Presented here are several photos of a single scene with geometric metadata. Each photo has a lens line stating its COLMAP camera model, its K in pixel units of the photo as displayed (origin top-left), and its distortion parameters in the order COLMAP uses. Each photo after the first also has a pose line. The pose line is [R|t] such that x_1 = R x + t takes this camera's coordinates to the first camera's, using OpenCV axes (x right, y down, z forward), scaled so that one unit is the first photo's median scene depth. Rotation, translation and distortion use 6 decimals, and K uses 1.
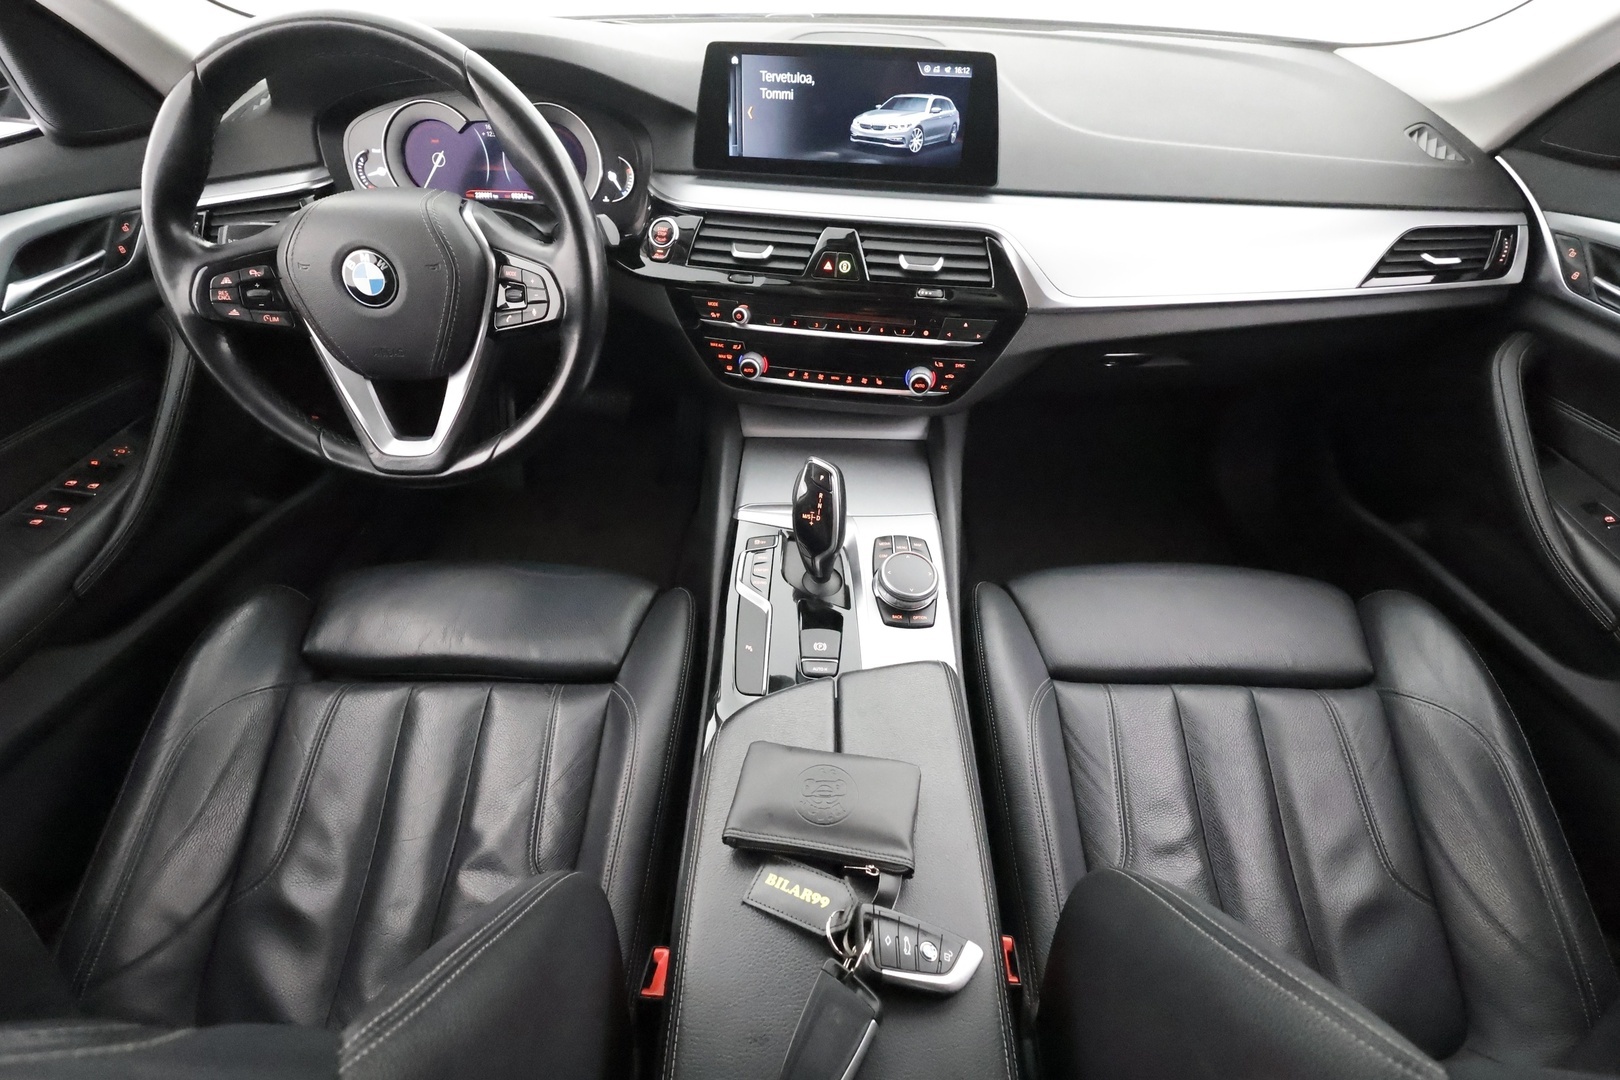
lens RADIAL K [[731.1, 0, 806.1], [0, 731.1, 546.2], [0, 0, 1]] dist [-0.009207, 0.001034]
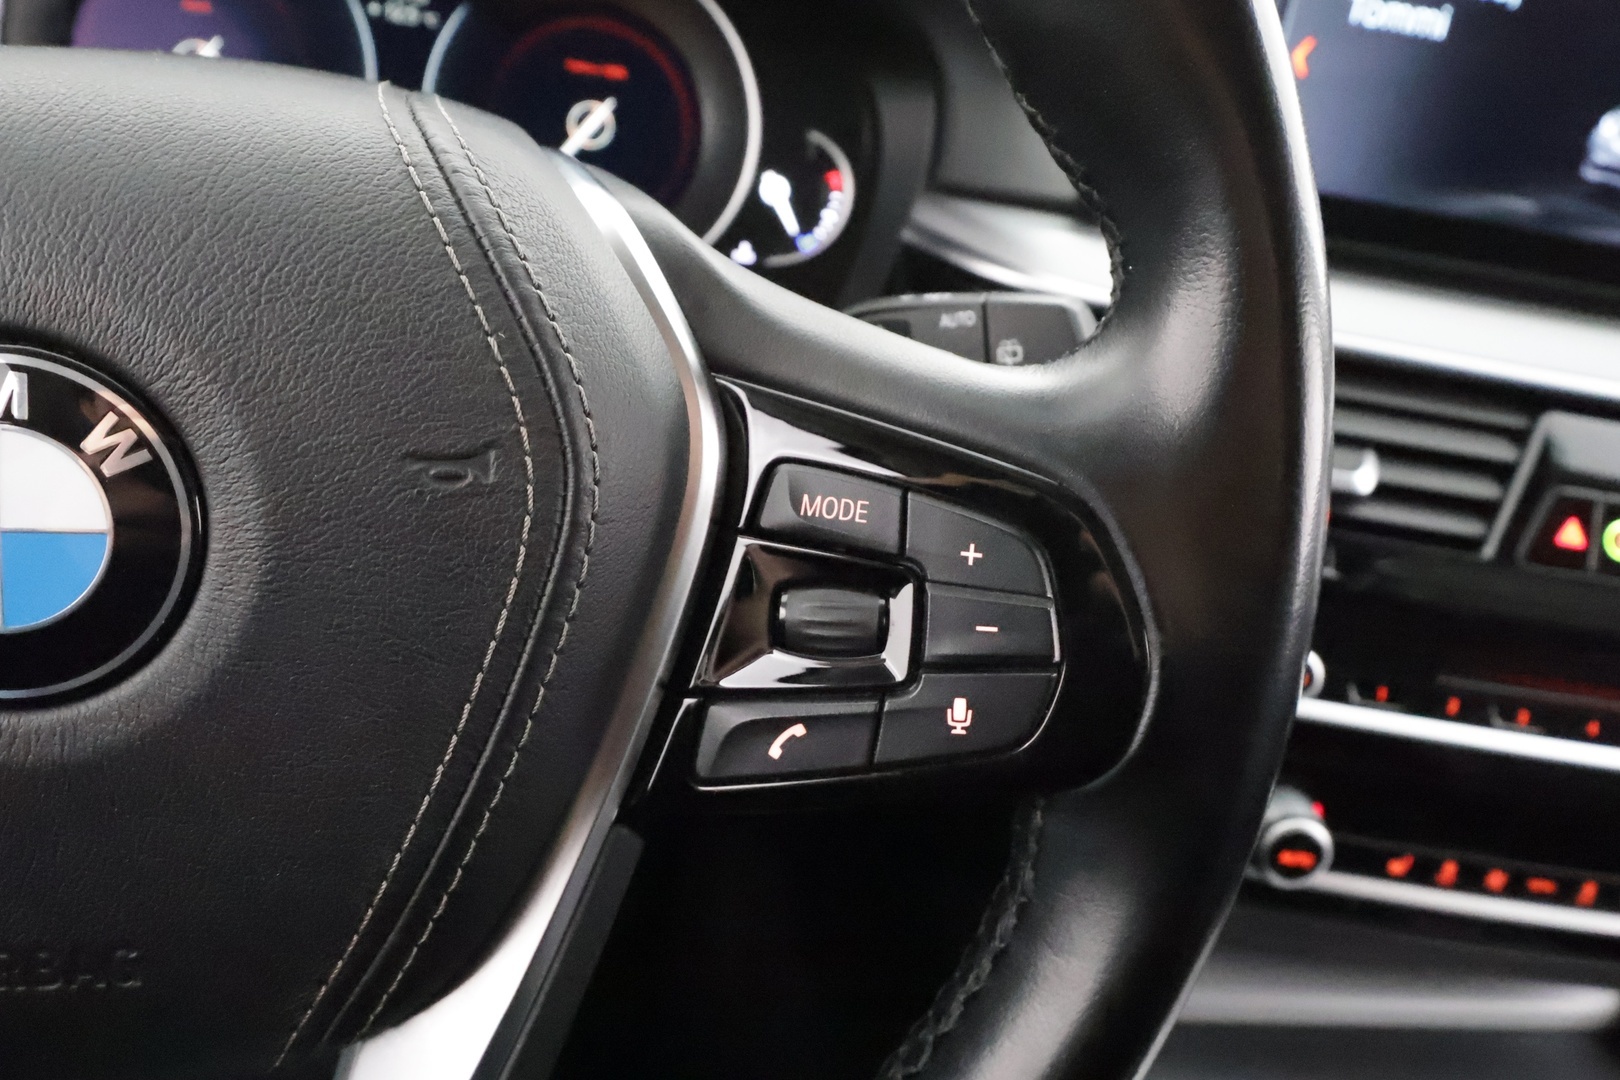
lens RADIAL K [[1333.8, 0, 817.3], [0, 1333.8, 589.0], [0, 0, 1]] dist [0.002383, -0.004888]
pose [[0.975908, 0.065154, 0.208225, -0.392033], [-0.009978, 0.966699, -0.255720, -0.216386], [-0.217952, 0.247482, 0.944060, 0.550921]]
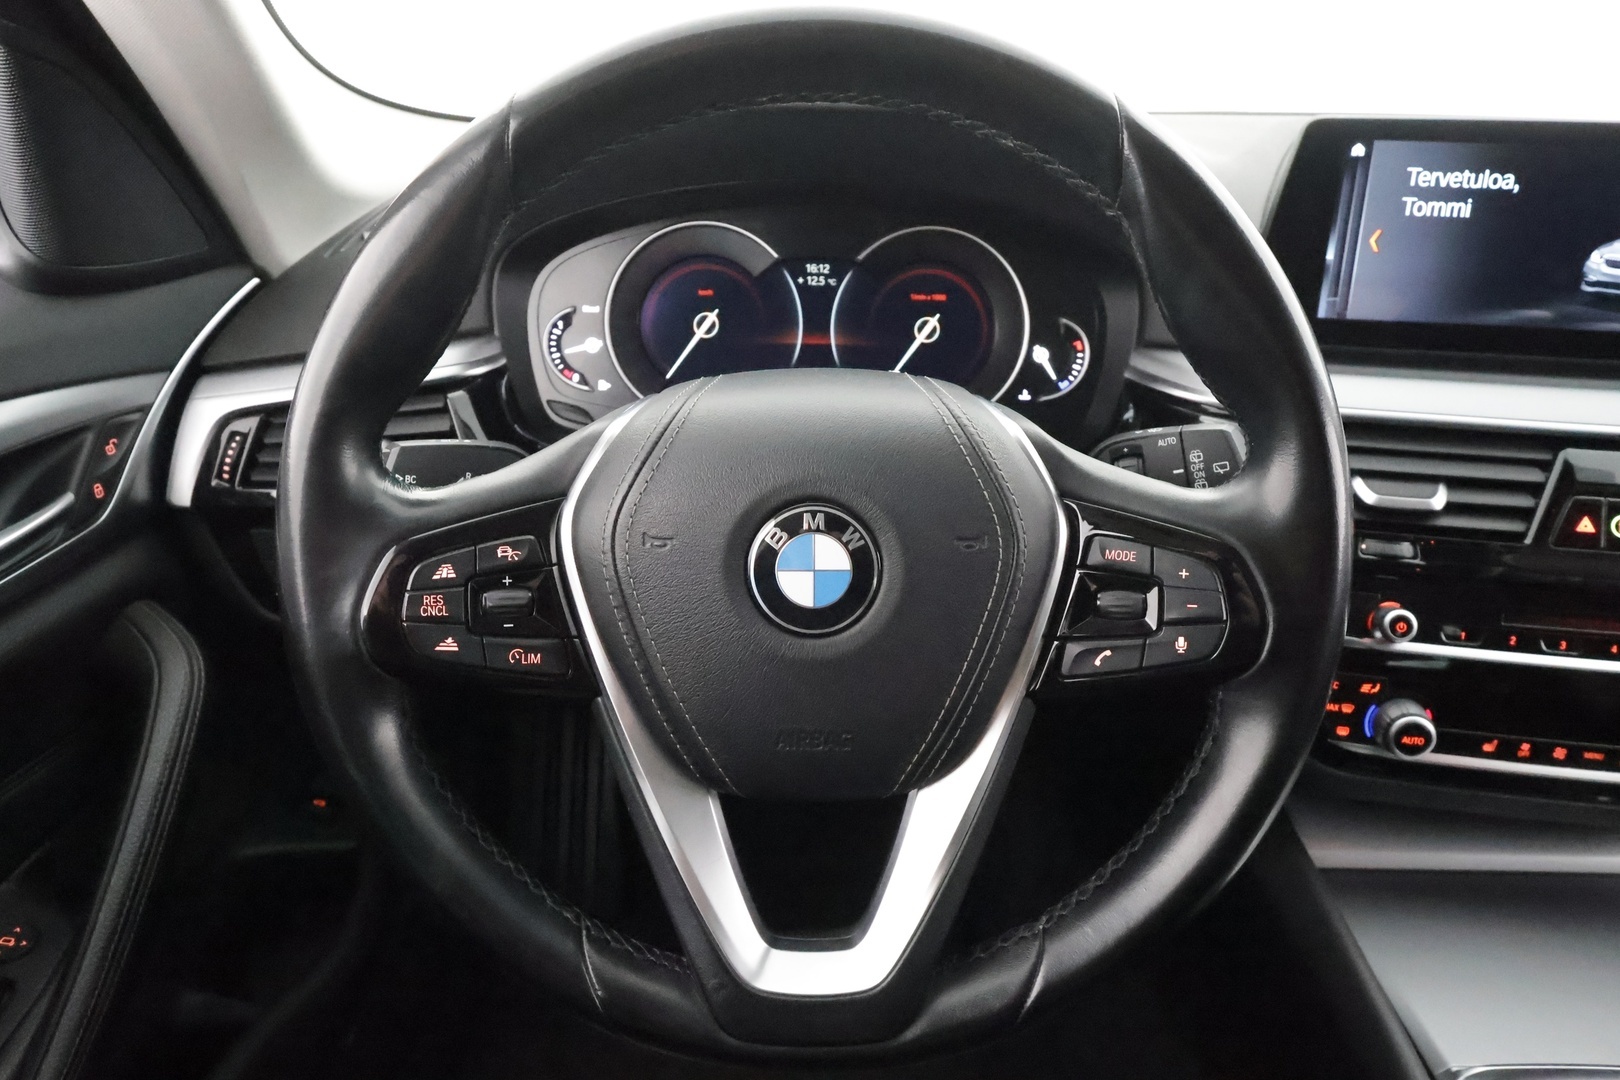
lens RADIAL K [[1162.7, 0, 803.3], [0, 1162.7, 551.5], [0, 0, 1]] dist [-0.004741, -0.002368]
pose [[0.999998, -0.001401, -0.001259, -0.476957], [0.000949, 0.952052, -0.305935, -0.138460], [0.001627, 0.305934, 0.952051, 0.290498]]
